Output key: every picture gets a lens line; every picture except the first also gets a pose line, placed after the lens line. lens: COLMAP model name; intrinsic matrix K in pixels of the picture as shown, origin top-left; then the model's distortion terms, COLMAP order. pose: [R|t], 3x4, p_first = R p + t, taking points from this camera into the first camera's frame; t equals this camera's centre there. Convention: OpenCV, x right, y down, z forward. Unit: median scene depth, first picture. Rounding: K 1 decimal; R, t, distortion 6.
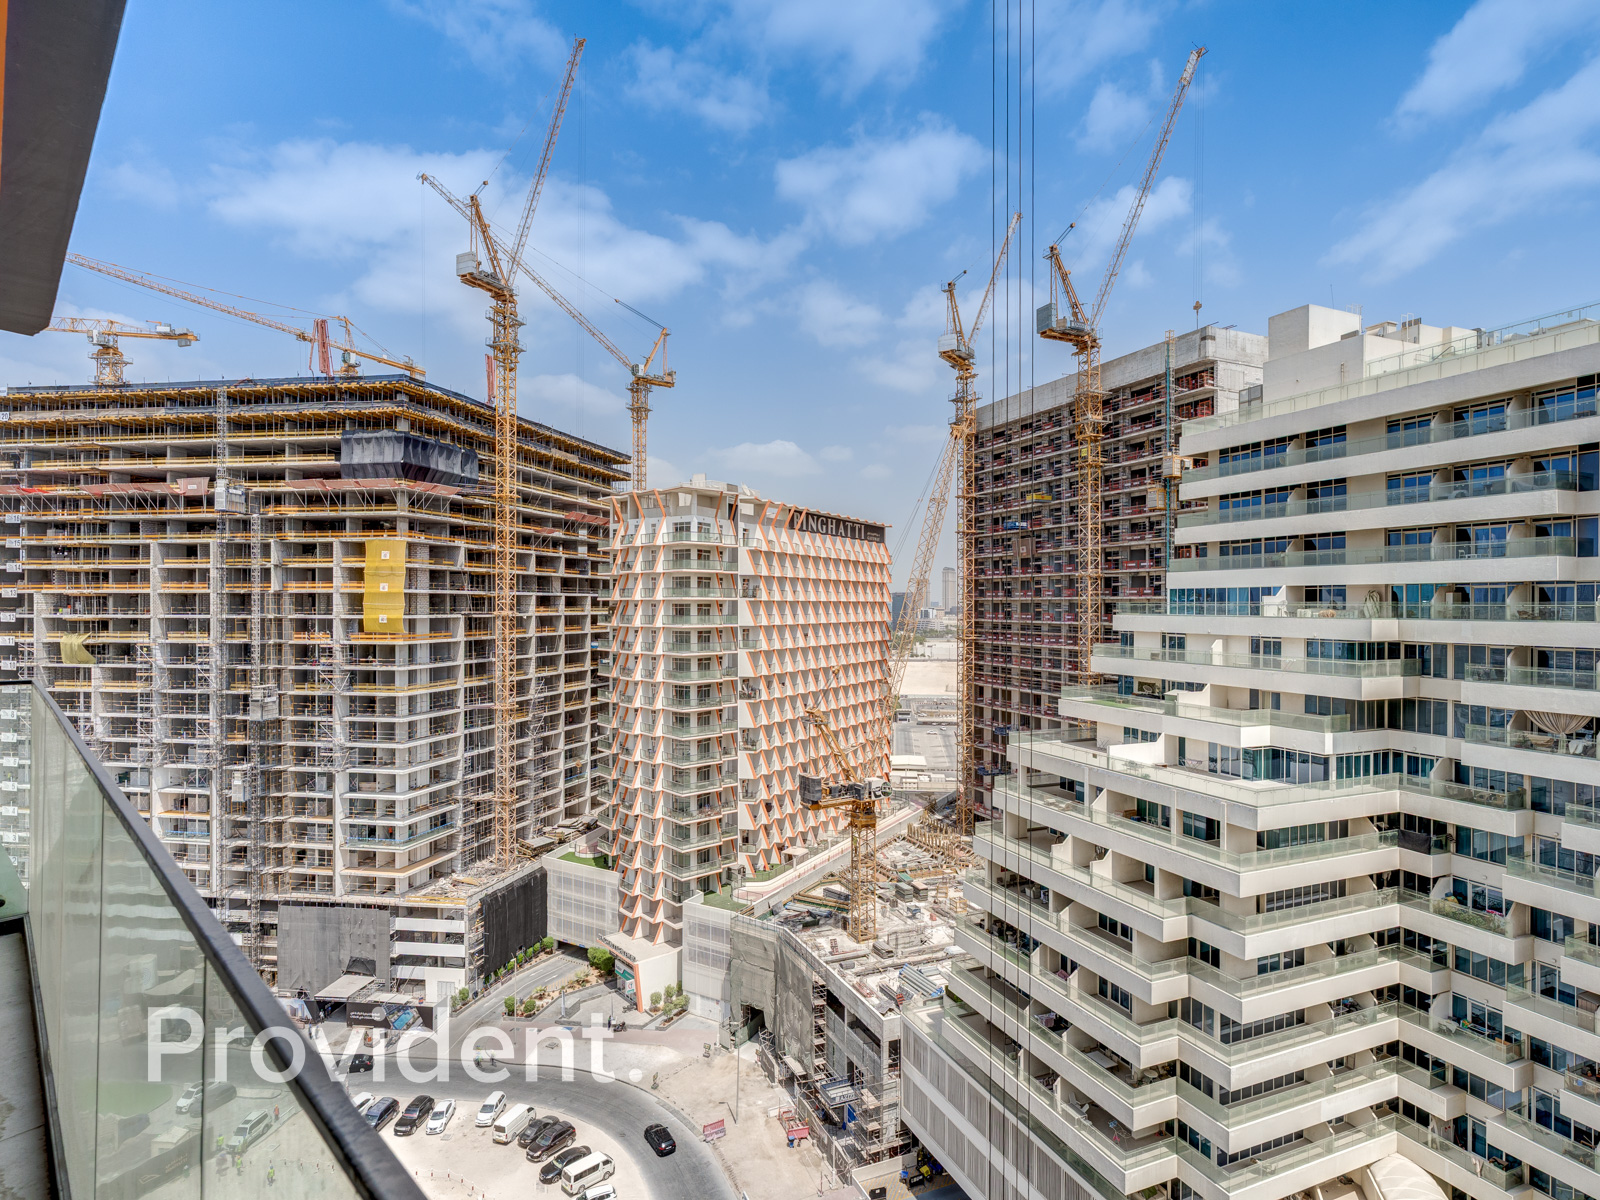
lens RADIAL K [[842.8, 0, 805.0], [0, 842.8, 612.6], [0, 0, 1]] dist [-0.005470, 0.002081]
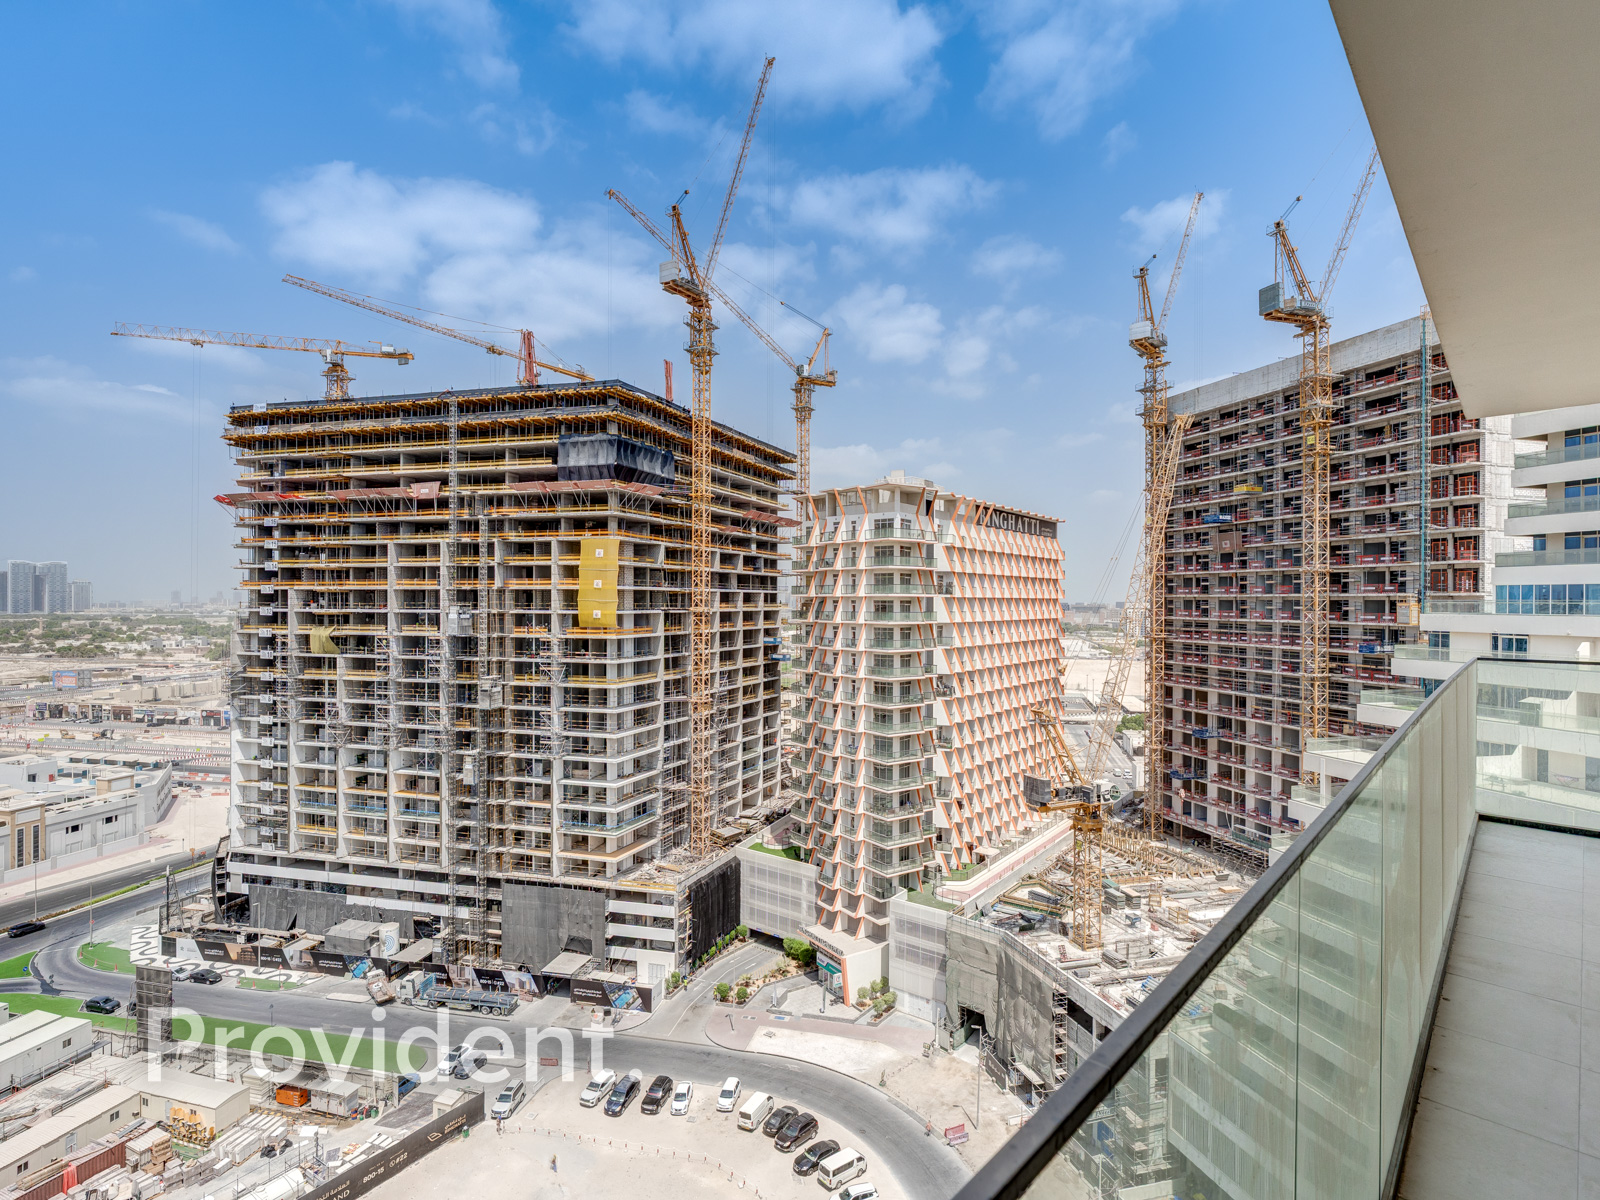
lens RADIAL K [[827.2, 0, 792.3], [0, 827.2, 609.7], [0, 0, 1]] dist [-0.003513, 0.001332]
pose [[0.991611, 0.003423, -0.129215, -0.123147], [-0.003214, 0.999993, 0.001824, -0.000651], [0.129220, -0.001393, 0.991615, 0.010962]]
